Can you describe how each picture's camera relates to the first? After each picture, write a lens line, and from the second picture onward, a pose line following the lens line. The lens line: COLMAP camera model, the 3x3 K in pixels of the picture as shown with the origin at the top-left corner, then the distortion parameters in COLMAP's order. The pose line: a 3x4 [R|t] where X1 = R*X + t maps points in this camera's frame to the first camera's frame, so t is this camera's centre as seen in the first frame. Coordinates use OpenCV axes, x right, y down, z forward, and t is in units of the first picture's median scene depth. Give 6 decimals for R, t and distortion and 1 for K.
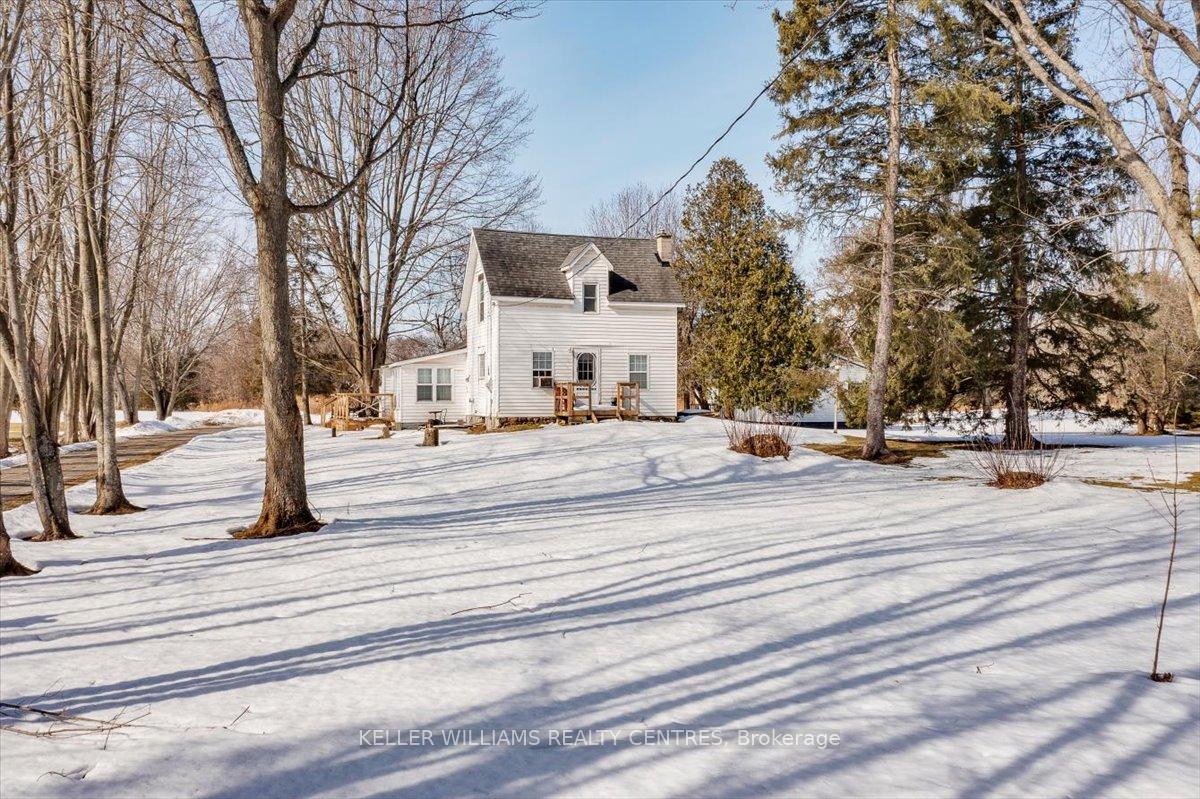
lens RADIAL K [[951.0, 0, 600.0], [0, 951.0, 399.5], [0, 0, 1]] dist [-0.001388, -0.002603]
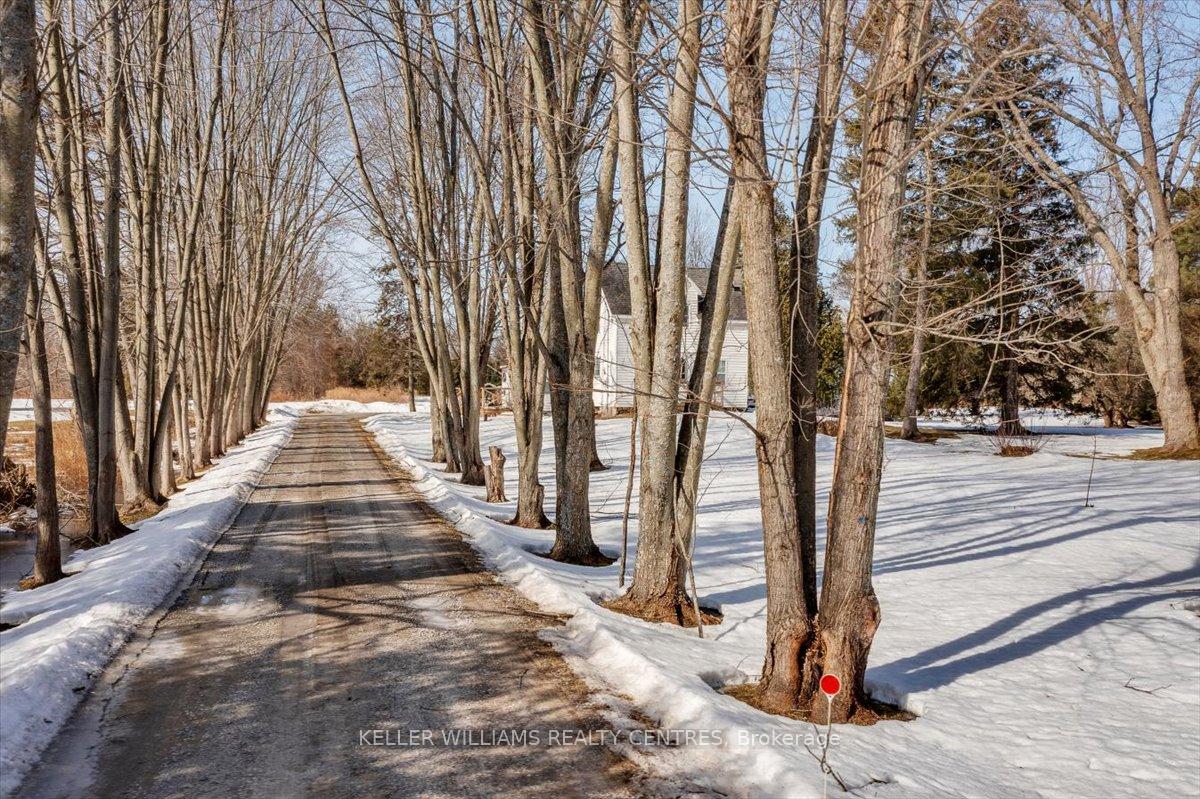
lens RADIAL K [[951.0, 0, 600.0], [0, 951.0, 399.5], [0, 0, 1]] dist [-0.001388, -0.002603]
pose [[0.999779, 0.010157, 0.018416, -0.142132], [-0.010245, 0.999937, 0.004683, 0.002140], [-0.018367, -0.004870, 0.999819, -0.281914]]
